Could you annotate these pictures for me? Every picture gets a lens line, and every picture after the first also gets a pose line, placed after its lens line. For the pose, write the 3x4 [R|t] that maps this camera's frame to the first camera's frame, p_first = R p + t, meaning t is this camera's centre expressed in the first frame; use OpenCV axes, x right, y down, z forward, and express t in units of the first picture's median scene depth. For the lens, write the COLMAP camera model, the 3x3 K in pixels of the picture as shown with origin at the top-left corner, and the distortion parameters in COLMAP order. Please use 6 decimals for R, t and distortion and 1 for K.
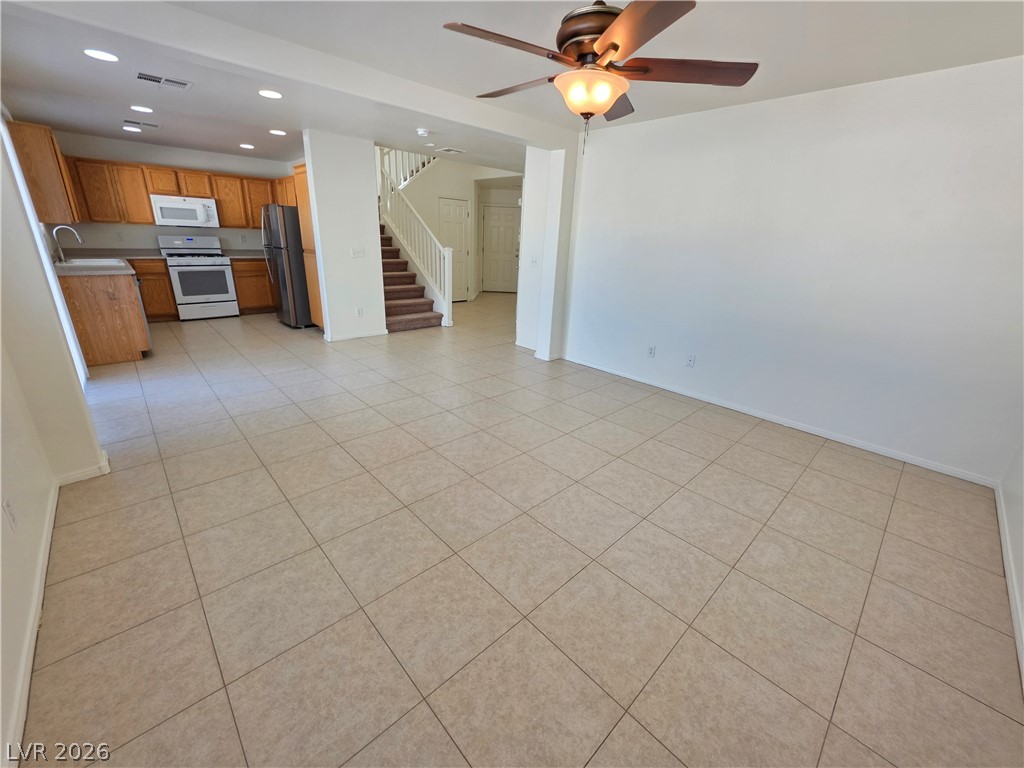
lens RADIAL K [[411.1, 0, 509.9], [0, 411.1, 379.1], [0, 0, 1]] dist [-0.001623, 0.000167]
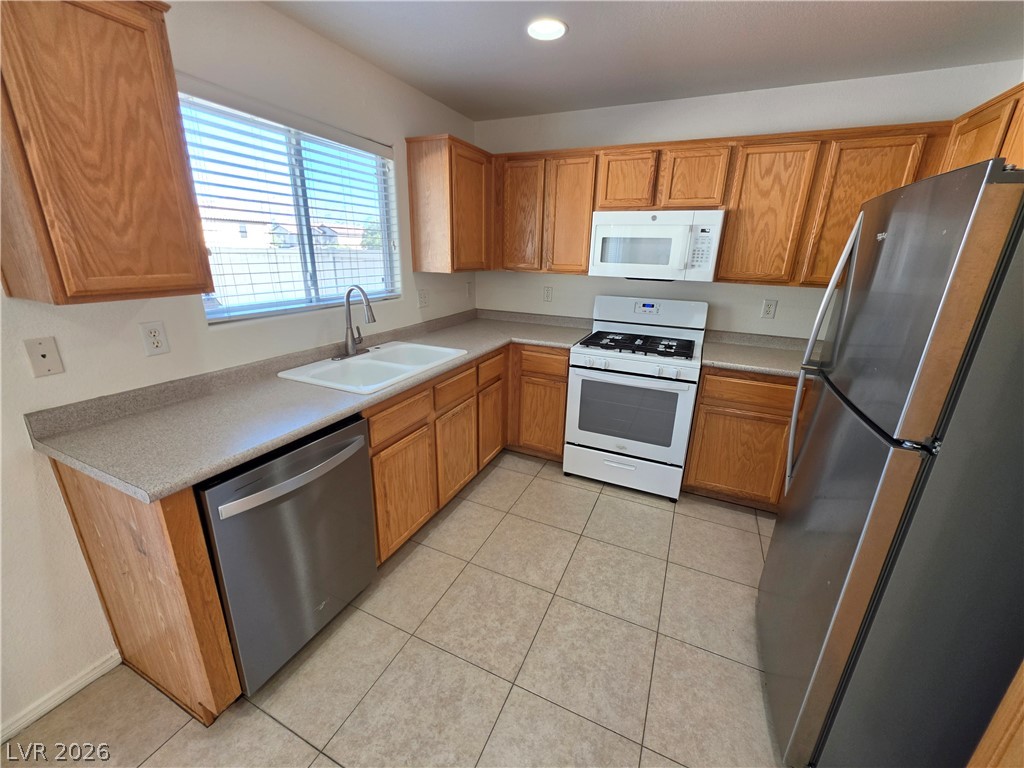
lens RADIAL K [[411.1, 0, 512.2], [0, 411.1, 376.8], [0, 0, 1]] dist [-0.001623, 0.000167]
pose [[0.373987, 0.243191, -0.894982, -0.431091], [-0.313884, 0.941250, 0.124600, -0.288494], [0.872703, 0.234322, 0.428349, 0.725908]]
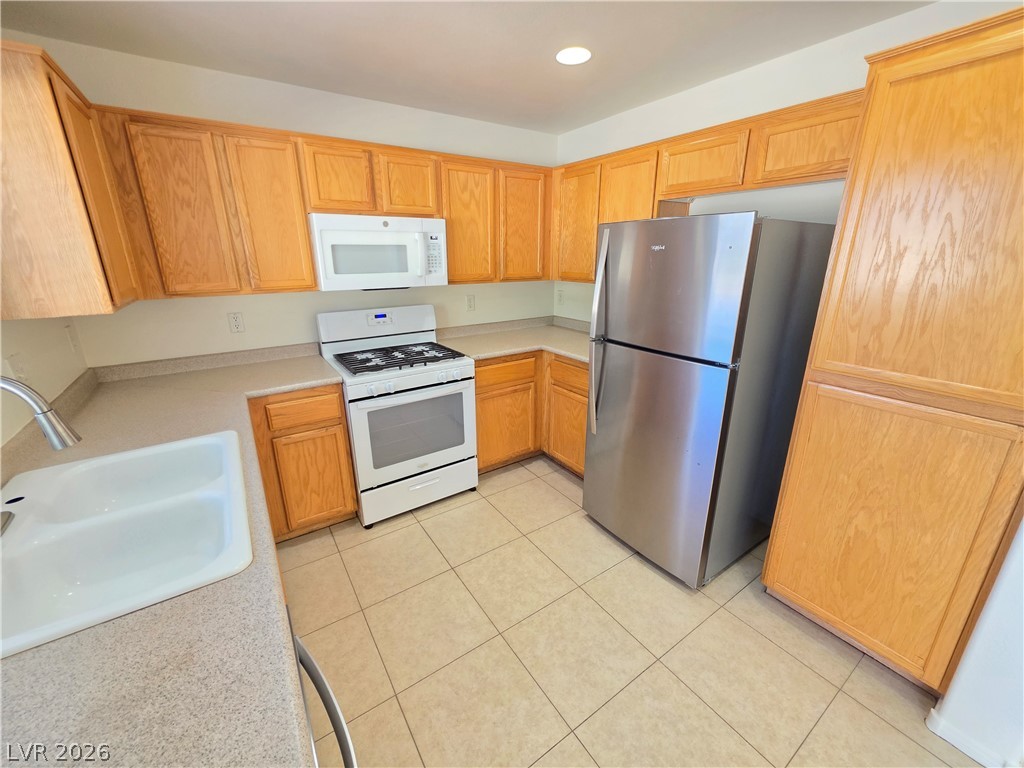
lens RADIAL K [[411.1, 0, 511.0], [0, 411.1, 376.7], [0, 0, 1]] dist [-0.001623, 0.000167]
pose [[0.985725, 0.001067, -0.168357, -0.601839], [-0.008764, 0.998949, -0.044982, -0.271541], [0.168132, 0.045815, 0.984699, 0.635087]]
